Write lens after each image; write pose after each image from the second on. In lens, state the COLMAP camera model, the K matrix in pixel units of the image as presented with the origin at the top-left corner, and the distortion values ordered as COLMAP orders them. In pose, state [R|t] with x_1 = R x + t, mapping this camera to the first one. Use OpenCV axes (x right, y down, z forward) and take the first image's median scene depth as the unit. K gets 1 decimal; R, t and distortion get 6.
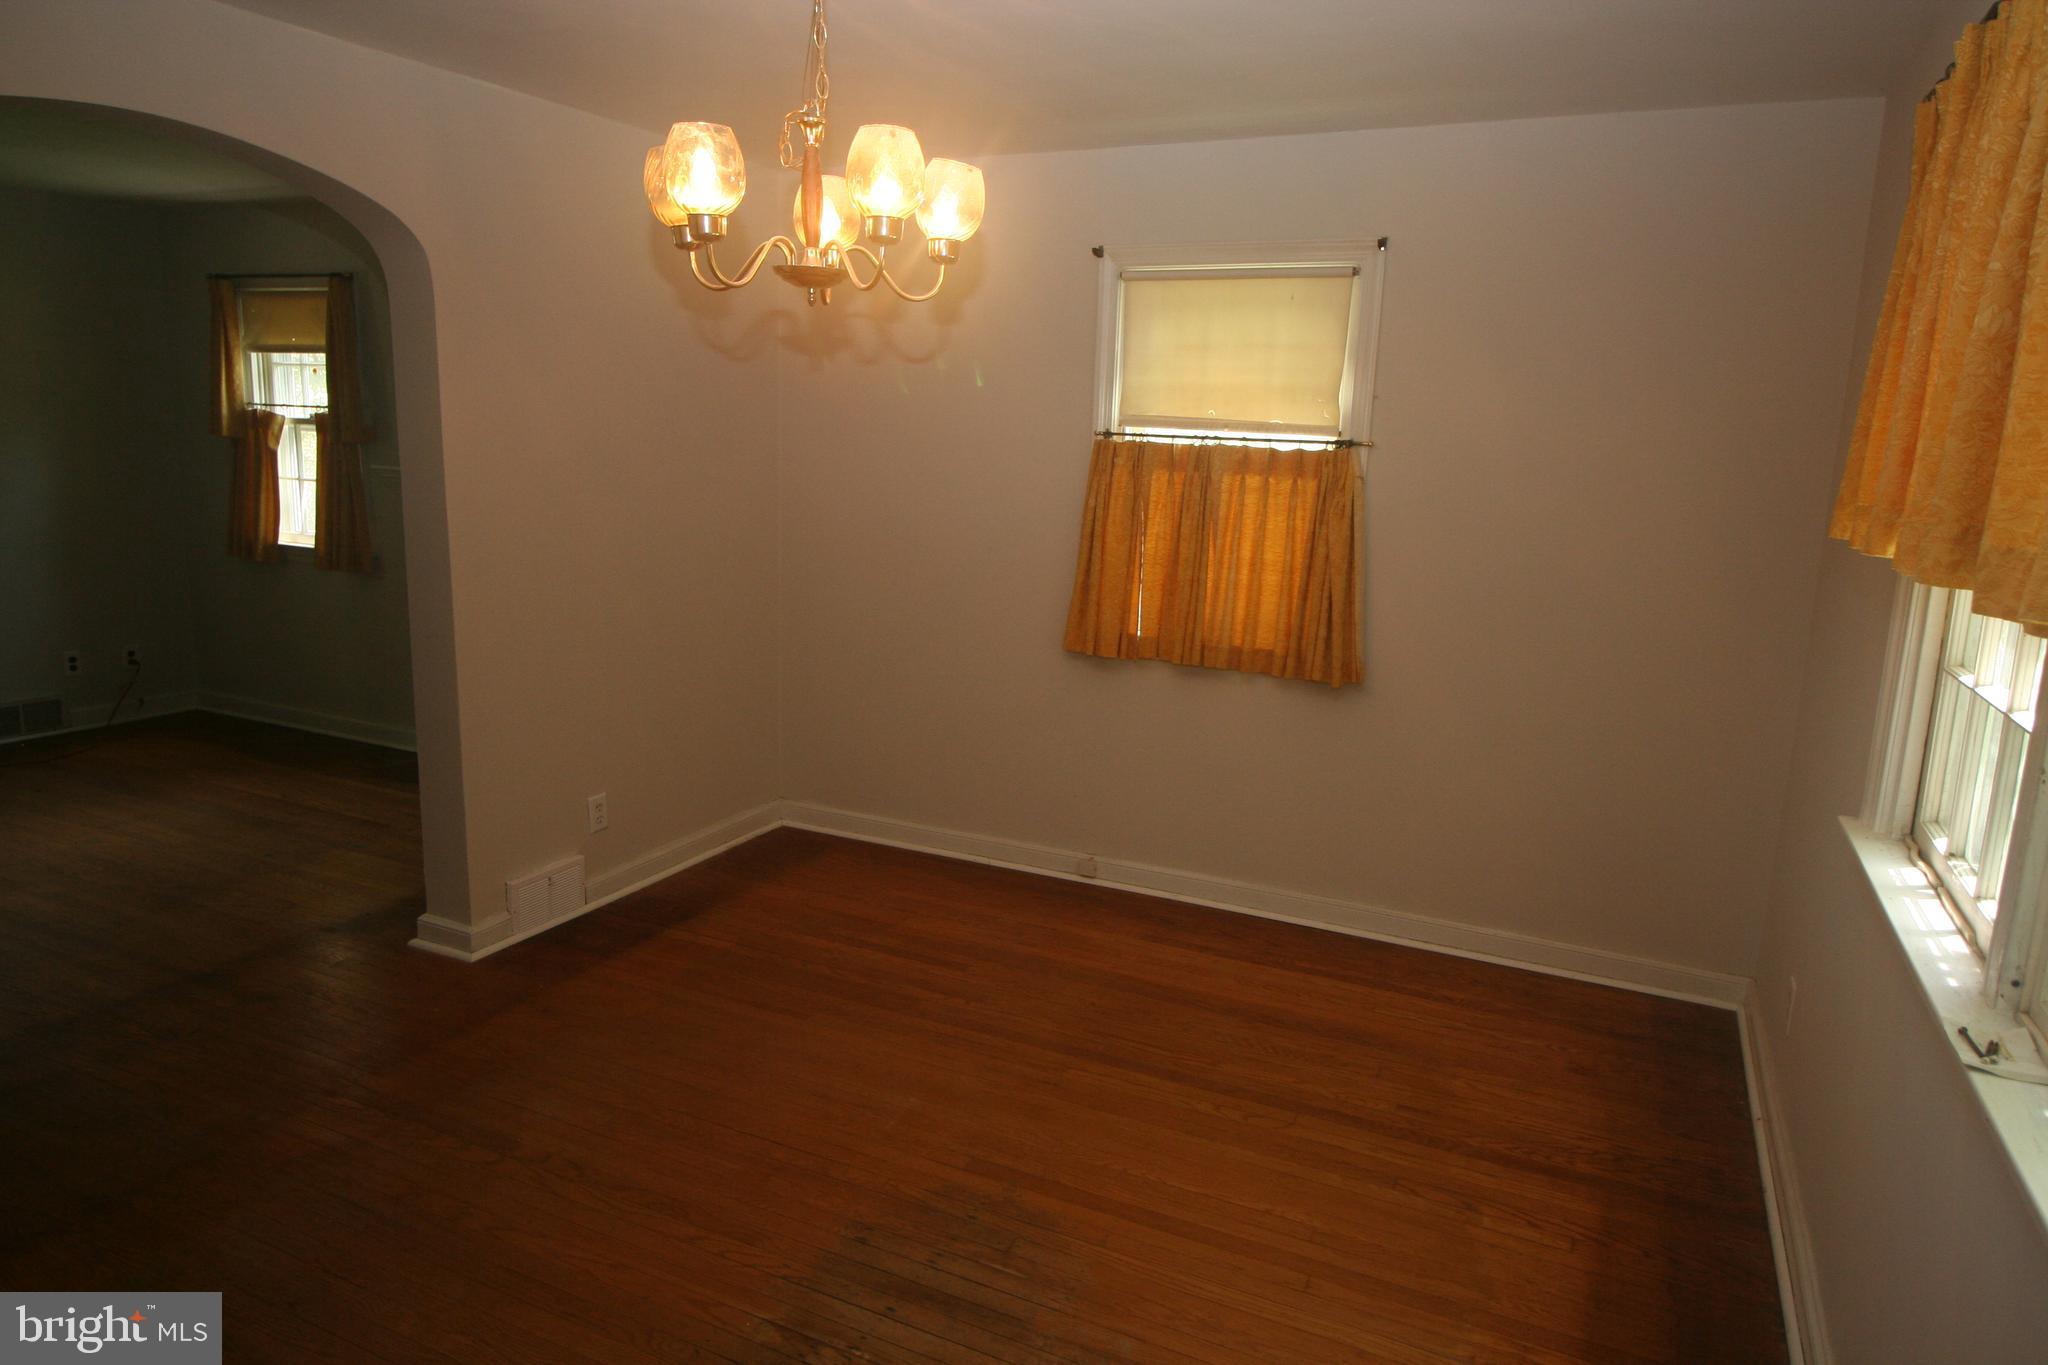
lens RADIAL K [[1280.9, 0, 1018.6], [0, 1280.9, 675.4], [0, 0, 1]] dist [0.021394, 0.000658]
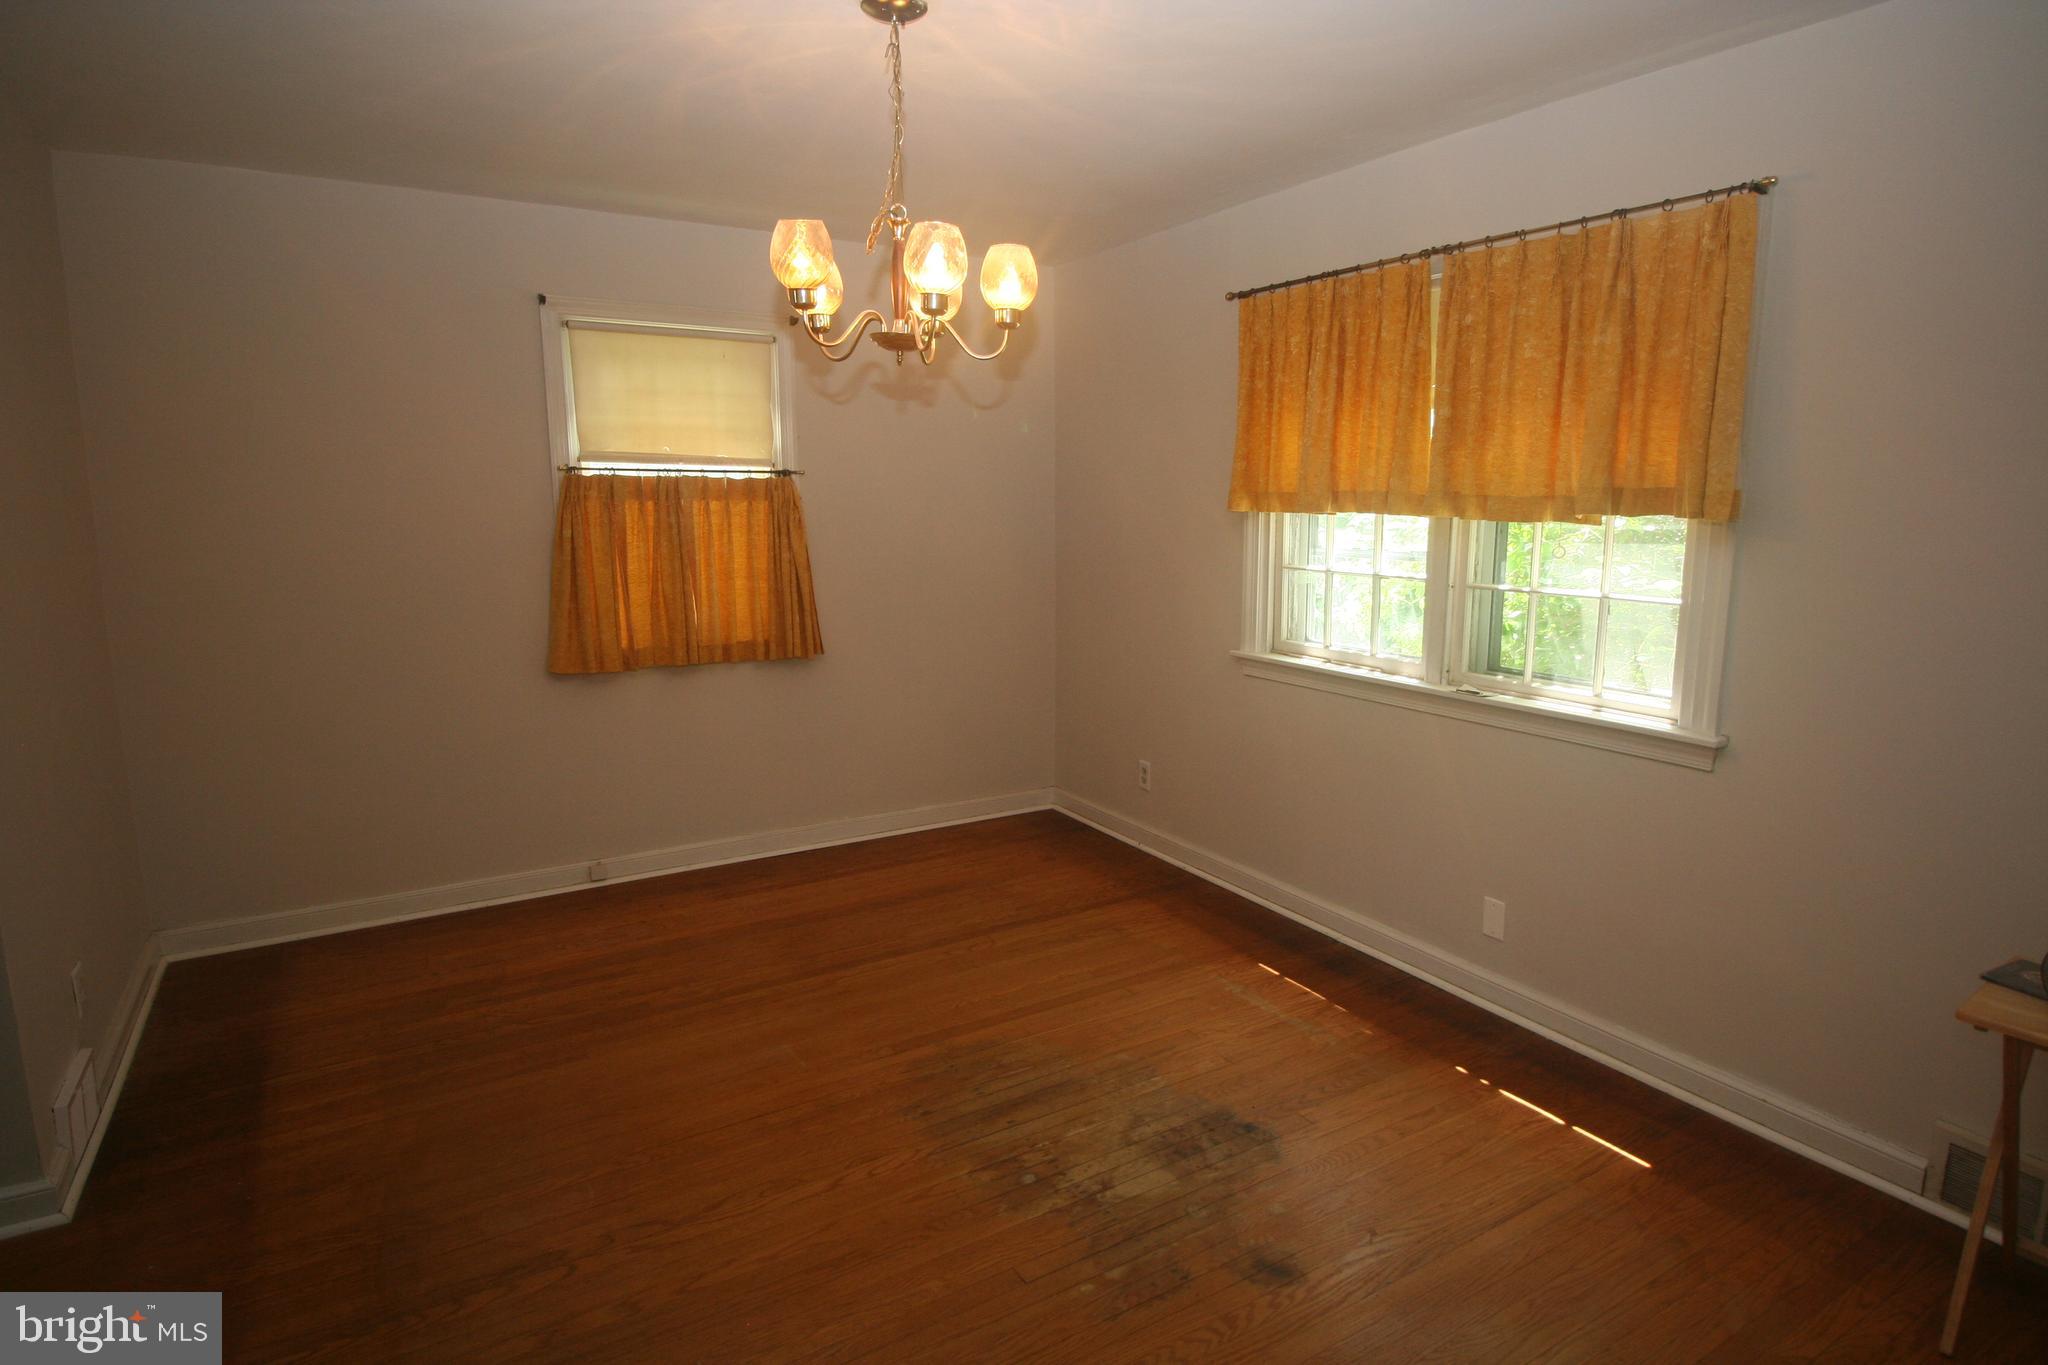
lens RADIAL K [[1131.9, 0, 1030.0], [0, 1131.9, 689.0], [0, 0, 1]] dist [0.001416, 0.001496]
pose [[0.539675, -0.175225, 0.823436, -0.575205], [0.180396, 0.979450, 0.090194, -0.024426], [-0.822319, 0.099869, 0.560195, 0.175985]]
